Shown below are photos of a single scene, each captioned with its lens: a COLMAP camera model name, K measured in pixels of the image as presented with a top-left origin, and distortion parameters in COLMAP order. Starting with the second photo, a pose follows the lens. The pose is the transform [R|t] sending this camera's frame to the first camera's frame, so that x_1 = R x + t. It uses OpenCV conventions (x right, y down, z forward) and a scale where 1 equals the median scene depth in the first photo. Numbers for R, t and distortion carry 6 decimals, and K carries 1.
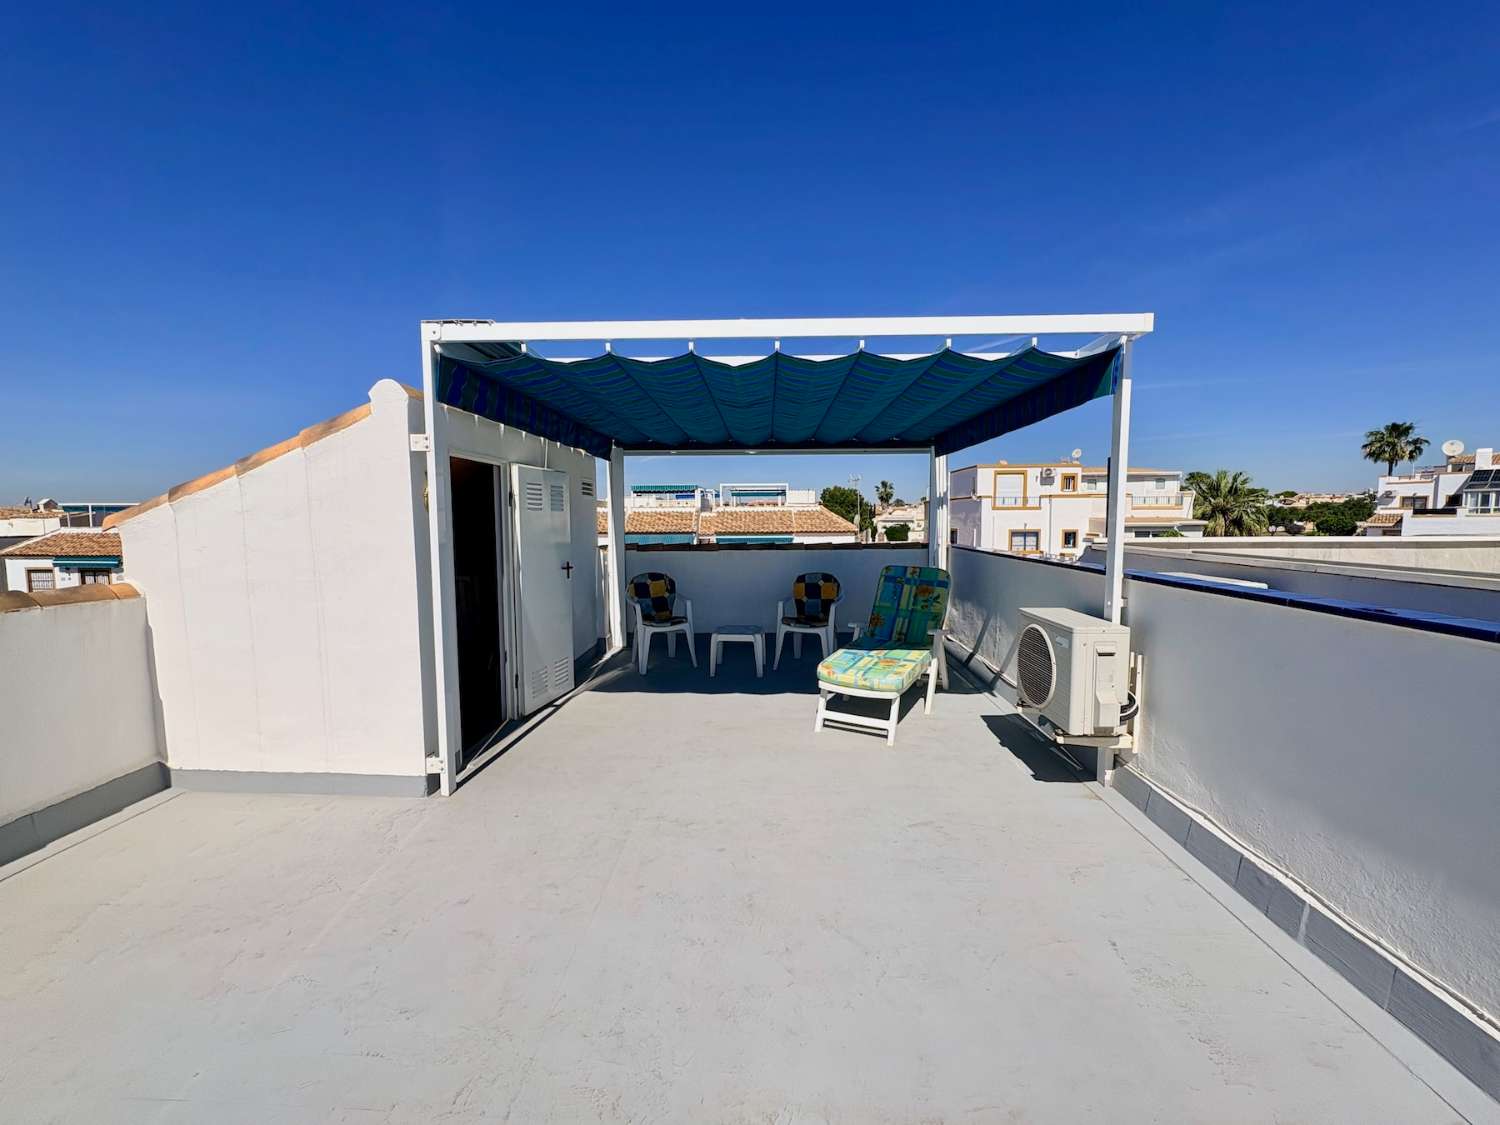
lens RADIAL K [[600.0, 0, 751.4], [0, 600.0, 562.2], [0, 0, 1]] dist [0.001381, 0.000070]
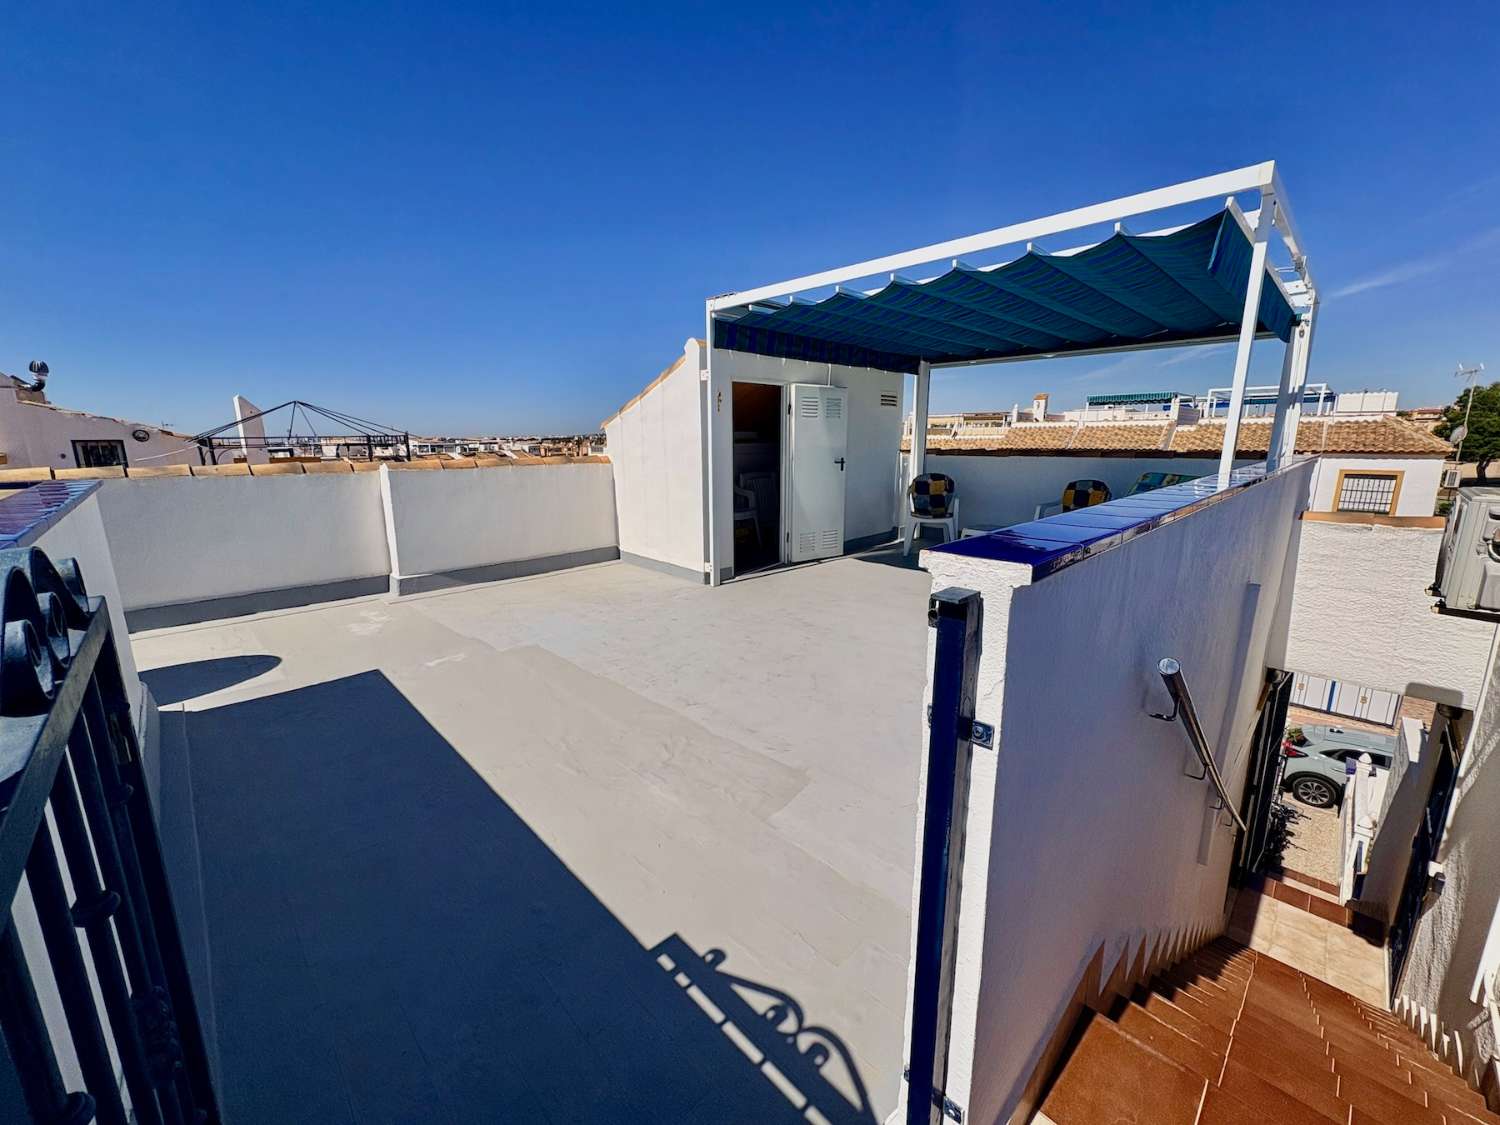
lens RADIAL K [[600.0, 0, 751.4], [0, 600.0, 562.2], [0, 0, 1]] dist [0.001381, 0.000070]
pose [[0.724876, 0.141491, -0.674192, 0.457676], [-0.050538, 0.986965, 0.152795, 0.033498], [0.687023, -0.076685, 0.722578, -0.101339]]
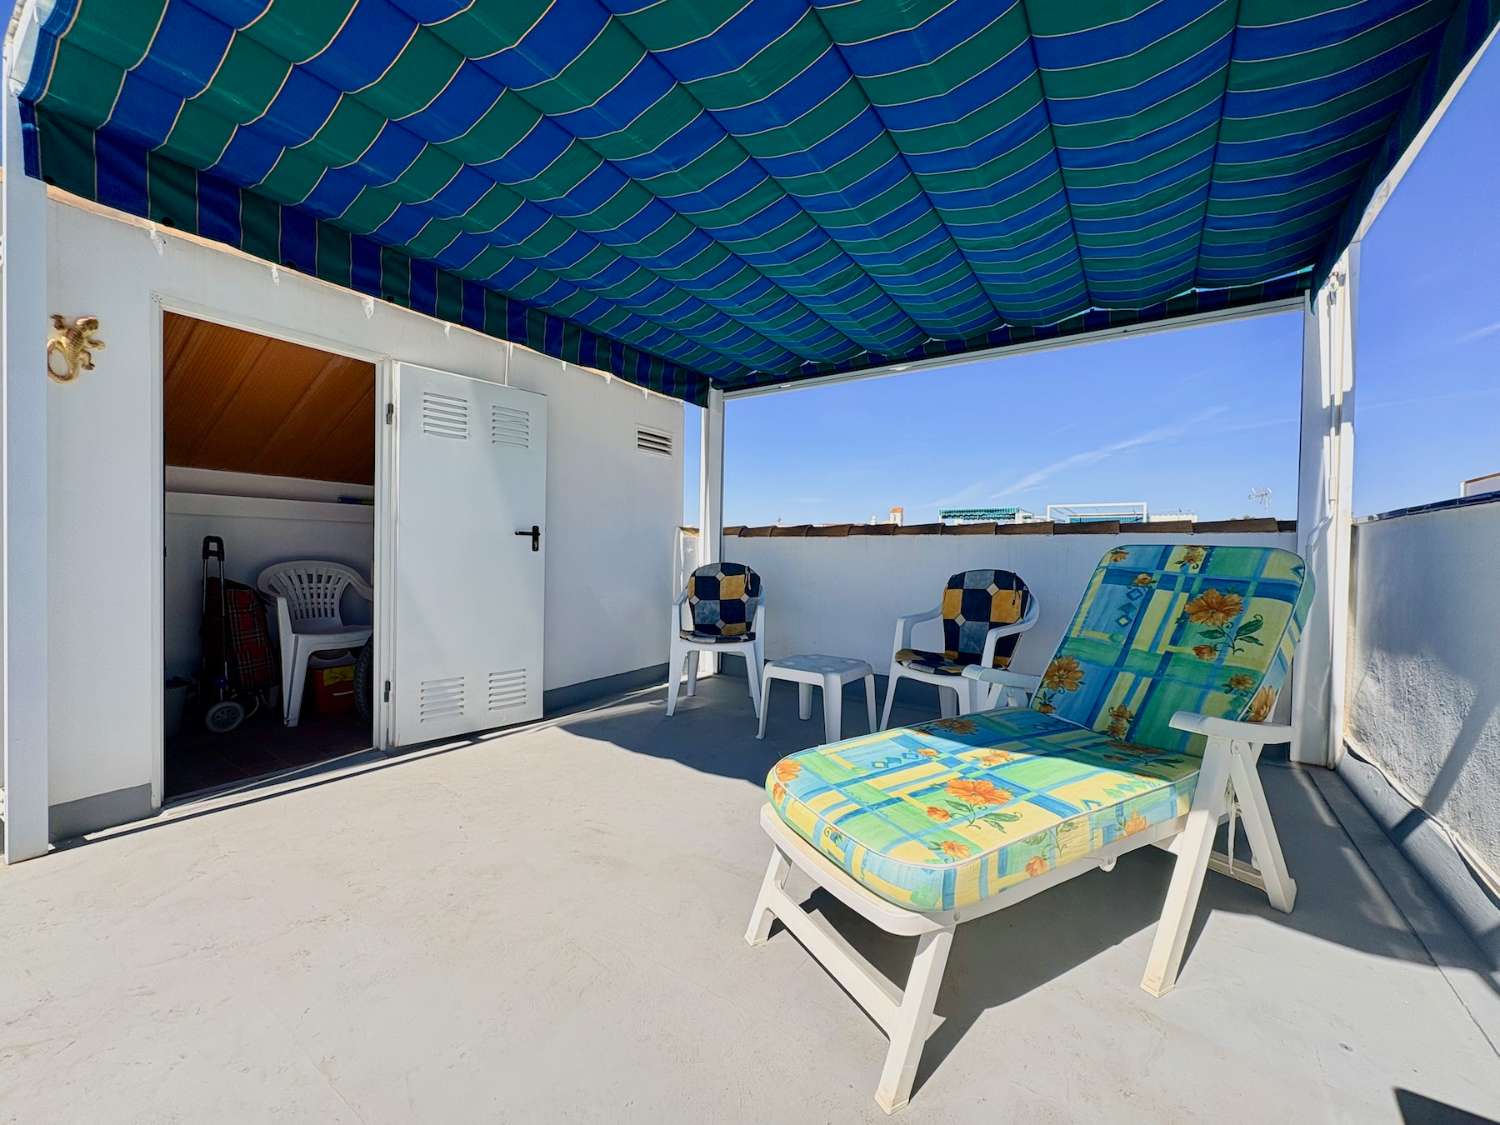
lens RADIAL K [[600.0, 0, 751.4], [0, 600.0, 562.2], [0, 0, 1]] dist [0.001381, 0.000070]
pose [[0.846730, 0.025577, -0.531407, 0.248314], [-0.058918, 0.997208, -0.045882, 0.054780], [0.528750, 0.070159, 0.845873, 0.552642]]
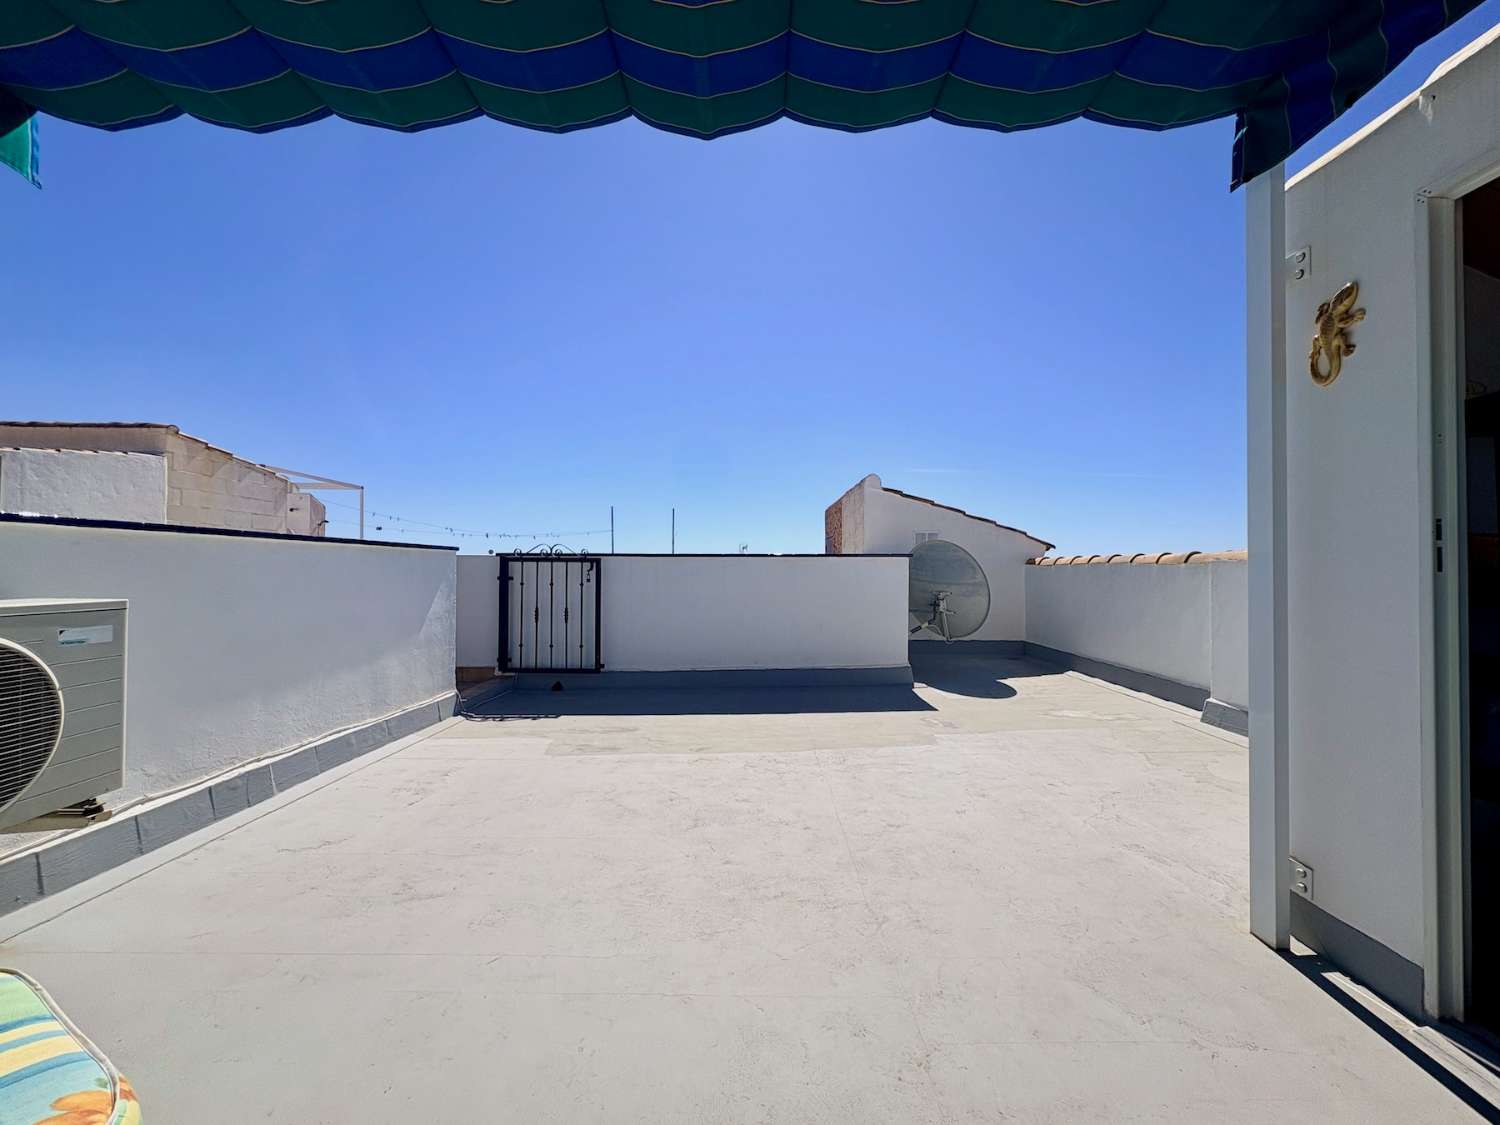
lens RADIAL K [[600.0, 0, 751.4], [0, 600.0, 562.2], [0, 0, 1]] dist [0.001381, 0.000070]
pose [[-0.999744, -0.002112, -0.022528, -0.032915], [-0.003474, 0.998155, 0.060613, 0.021985], [0.022358, 0.060676, -0.997907, 0.946906]]
